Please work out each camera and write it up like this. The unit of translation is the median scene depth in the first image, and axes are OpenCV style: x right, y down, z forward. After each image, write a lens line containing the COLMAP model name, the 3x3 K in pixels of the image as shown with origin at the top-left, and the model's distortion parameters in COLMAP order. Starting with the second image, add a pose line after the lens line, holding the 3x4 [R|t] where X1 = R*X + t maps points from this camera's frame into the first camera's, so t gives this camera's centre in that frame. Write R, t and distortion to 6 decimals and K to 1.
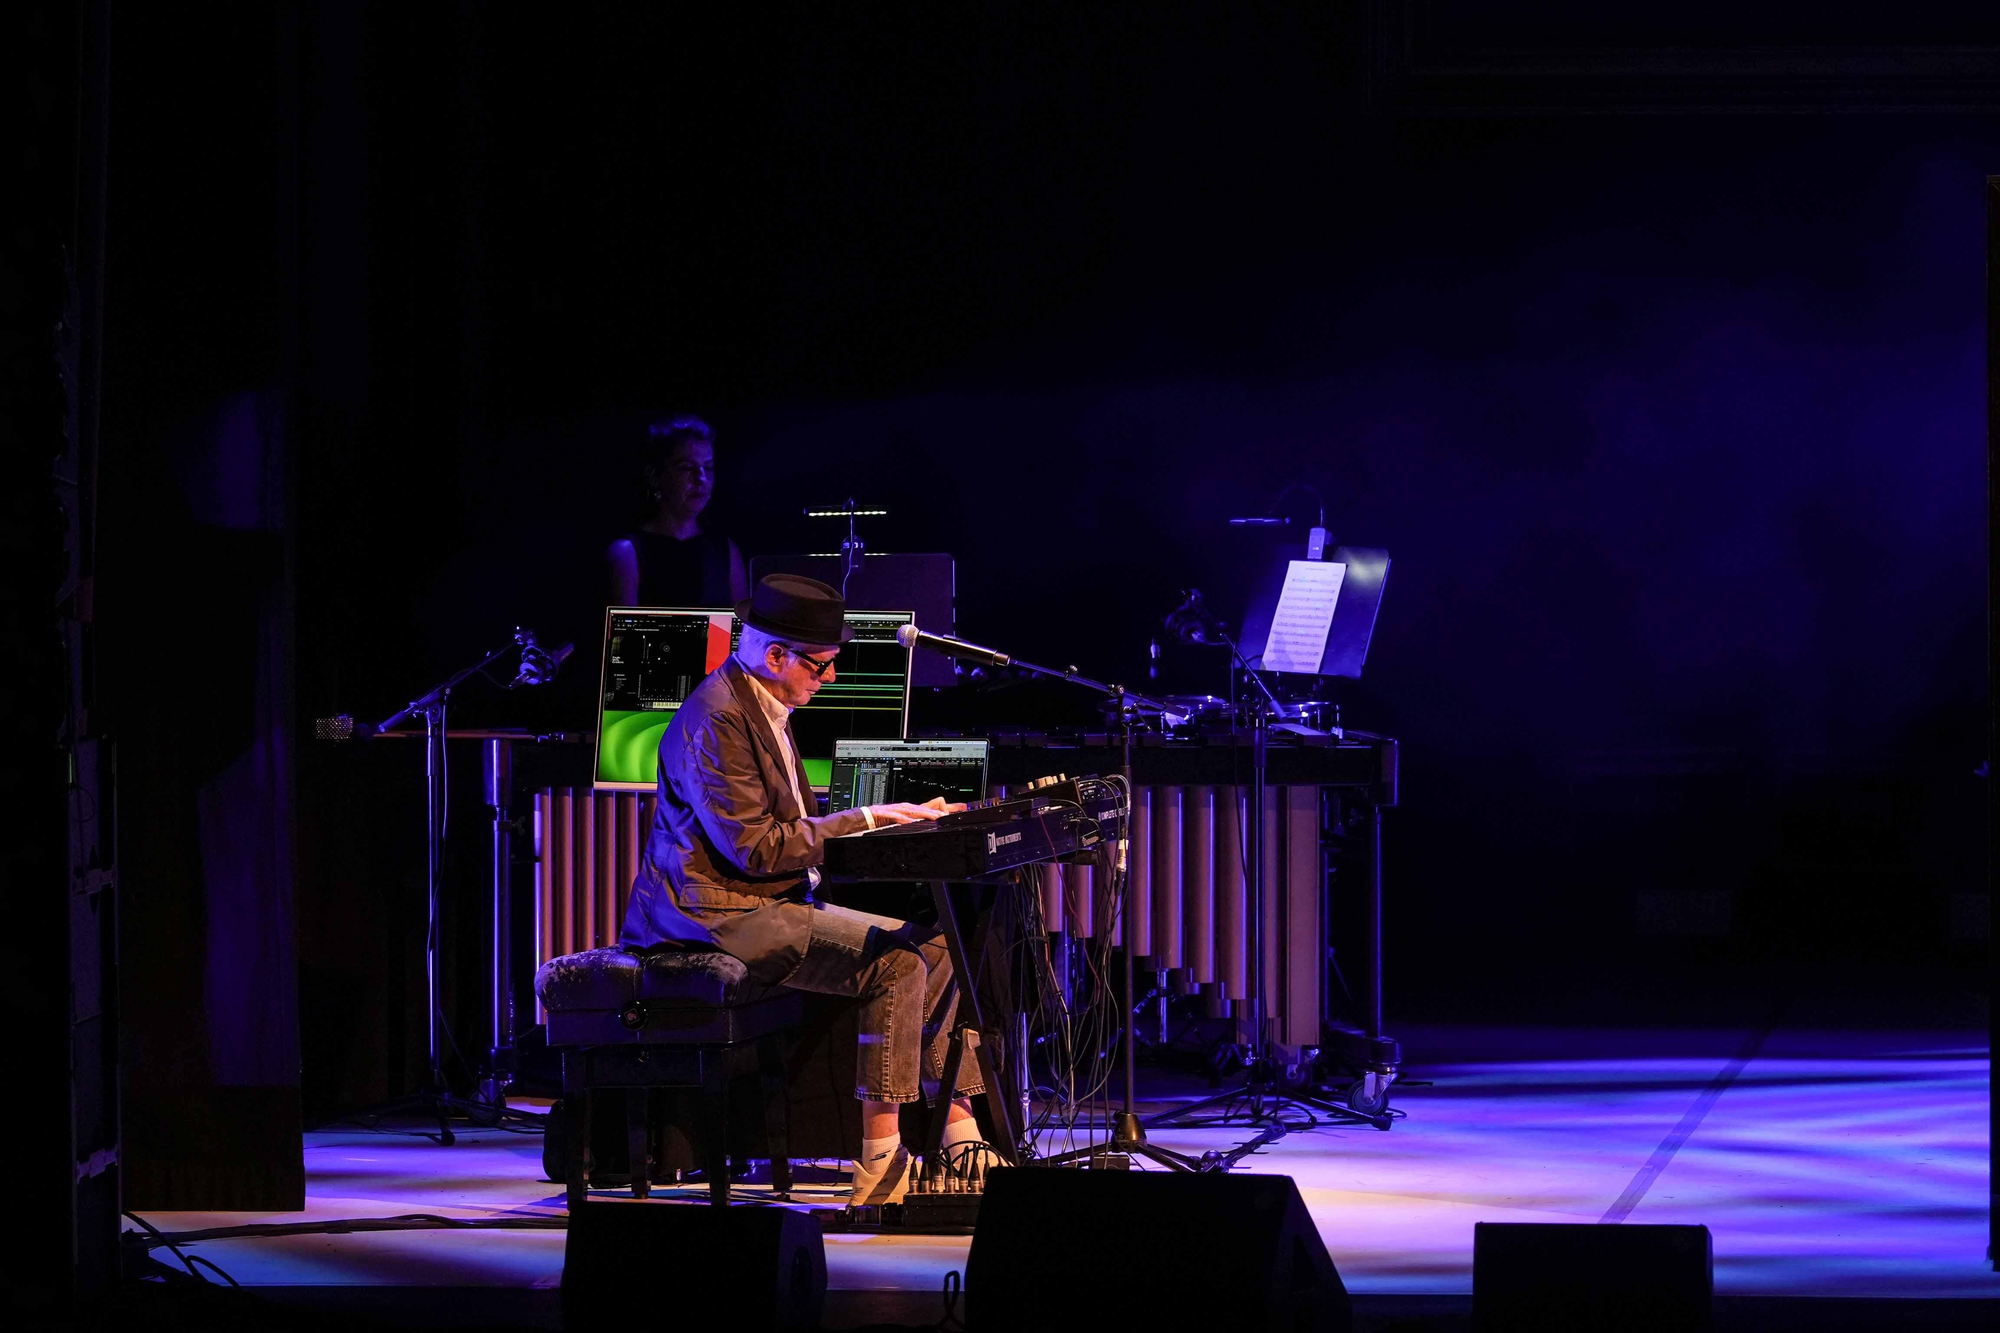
lens RADIAL K [[11474.0, 0, 1000.0], [0, 11474.0, 666.5], [0, 0, 1]] dist [0.046630, 12.972222]
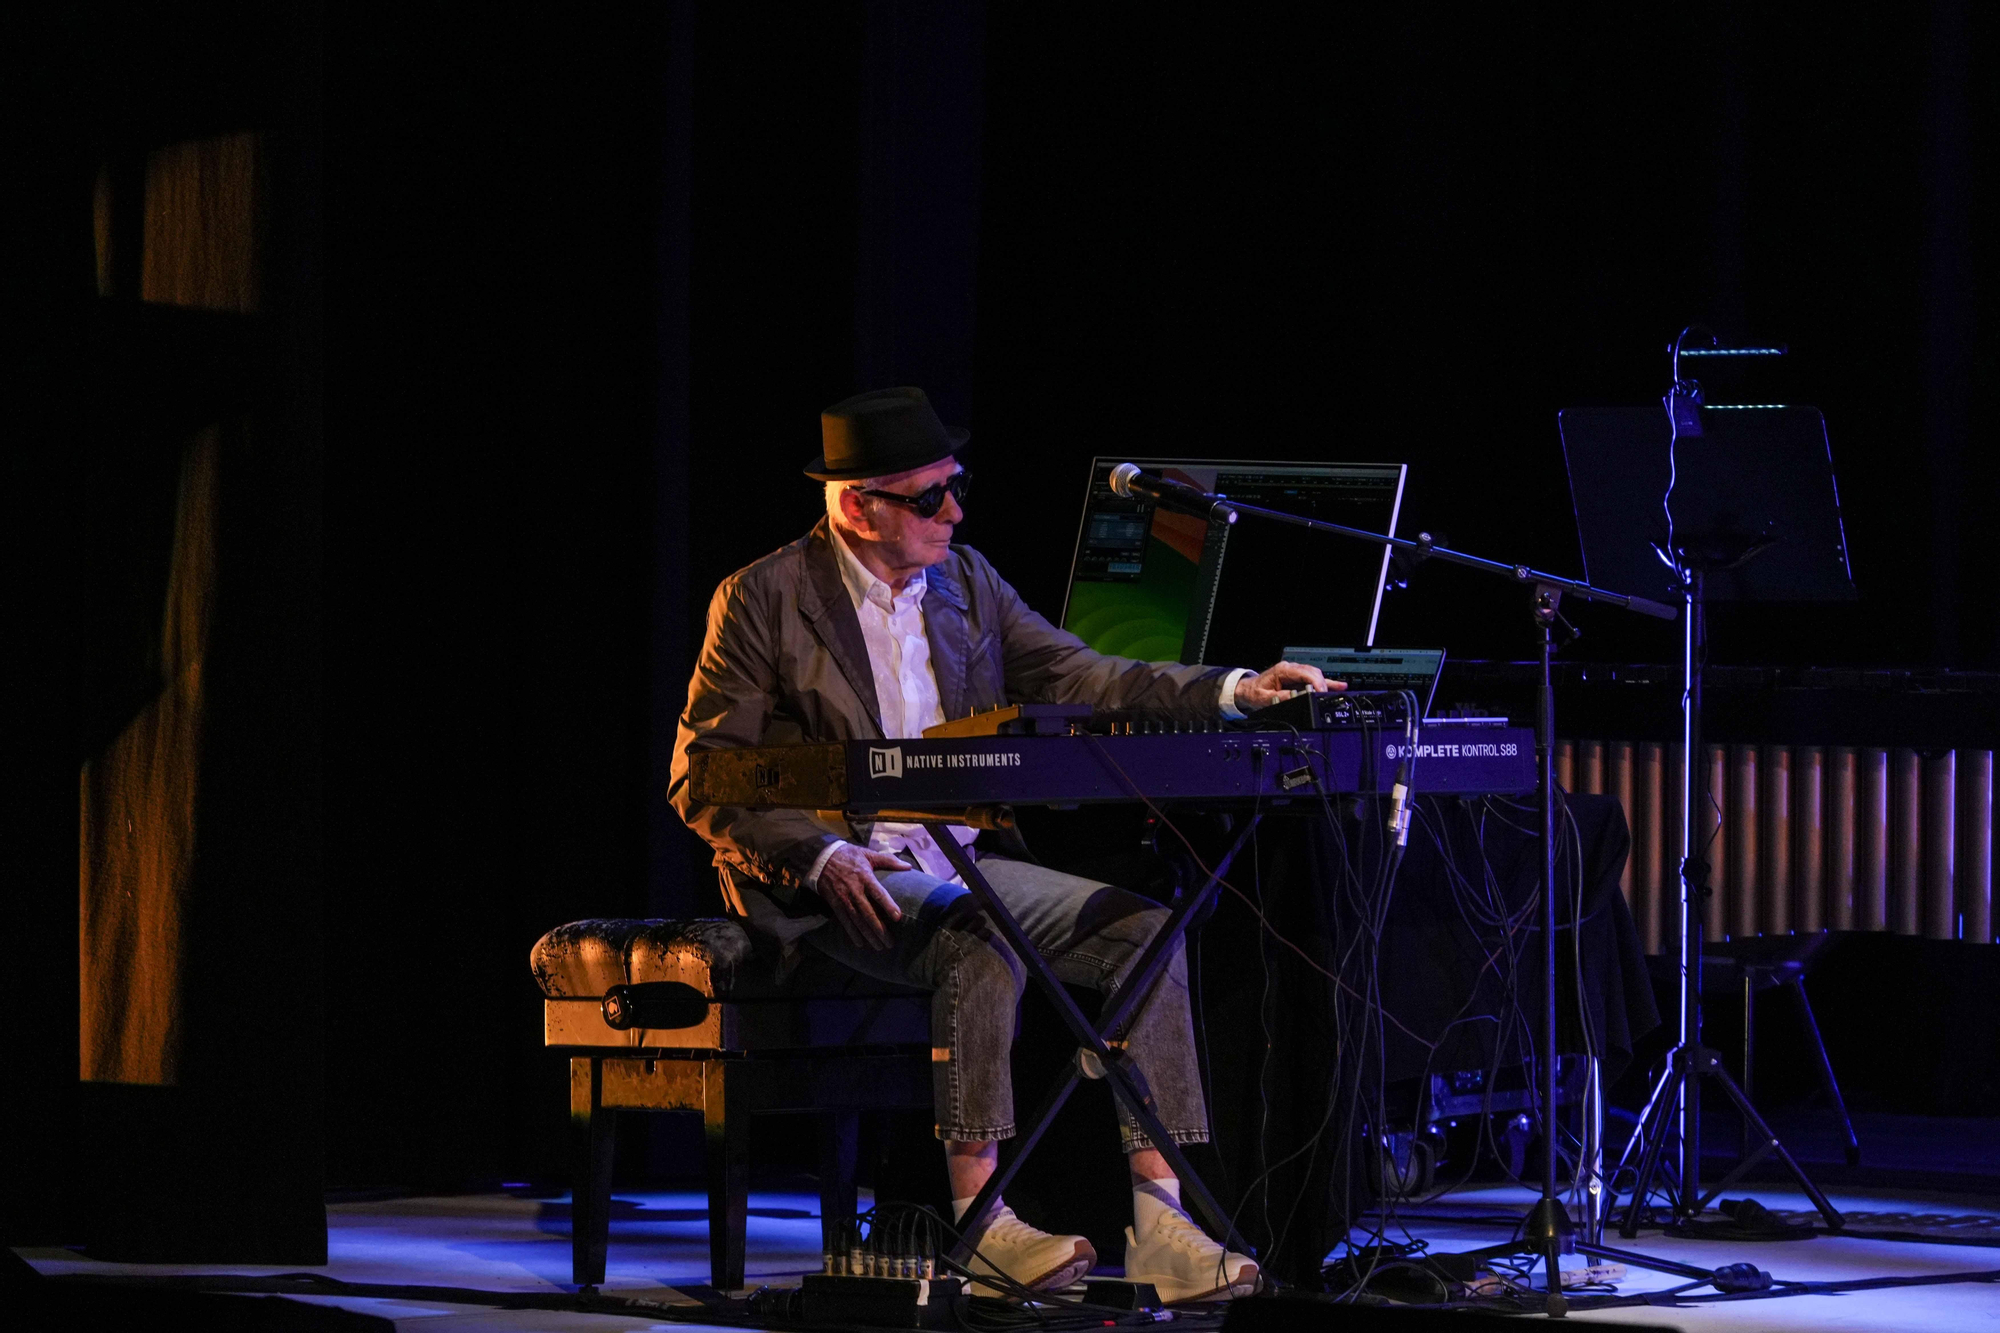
lens RADIAL K [[11800.8, 0, 1000.0], [0, 11800.8, 666.5], [0, 0, 1]] dist [0.226090, 4.475421]
pose [[0.842074, 0.020269, -0.538981, 0.353695], [-0.031625, 0.999430, -0.011825, 0.016471], [0.538434, 0.027003, 0.842235, 0.383057]]
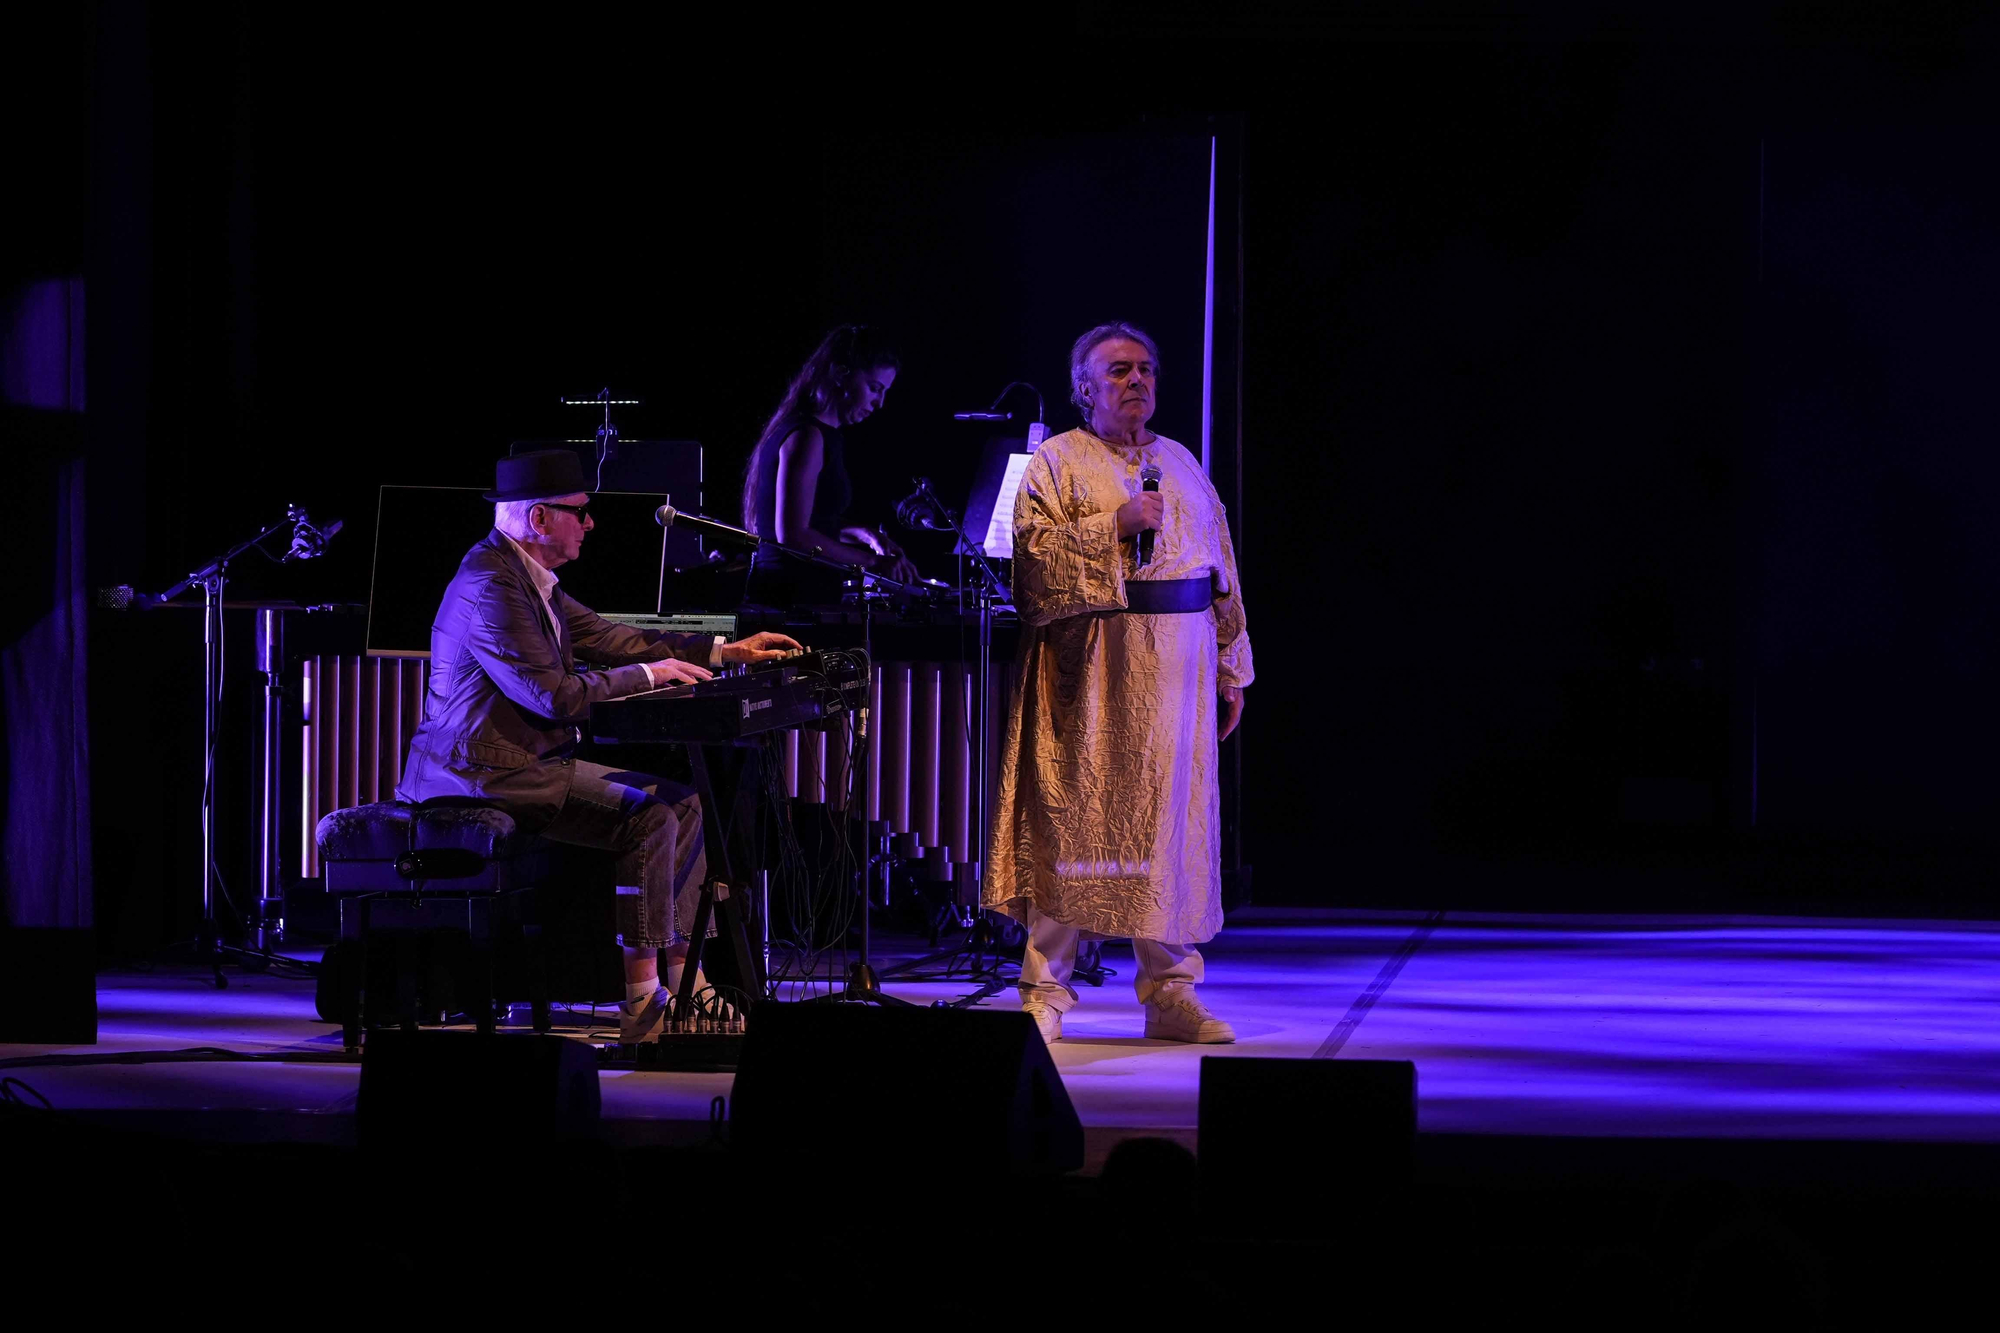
lens RADIAL K [[11474.0, 0, 1000.0], [0, 11474.0, 666.5], [0, 0, 1]] dist [0.046630, 12.972222]
pose [[0.999410, 0.012924, 0.031816, -0.010355], [-0.013165, 0.999886, 0.007375, 0.002985], [-0.031717, -0.007789, 0.999467, -0.070439]]
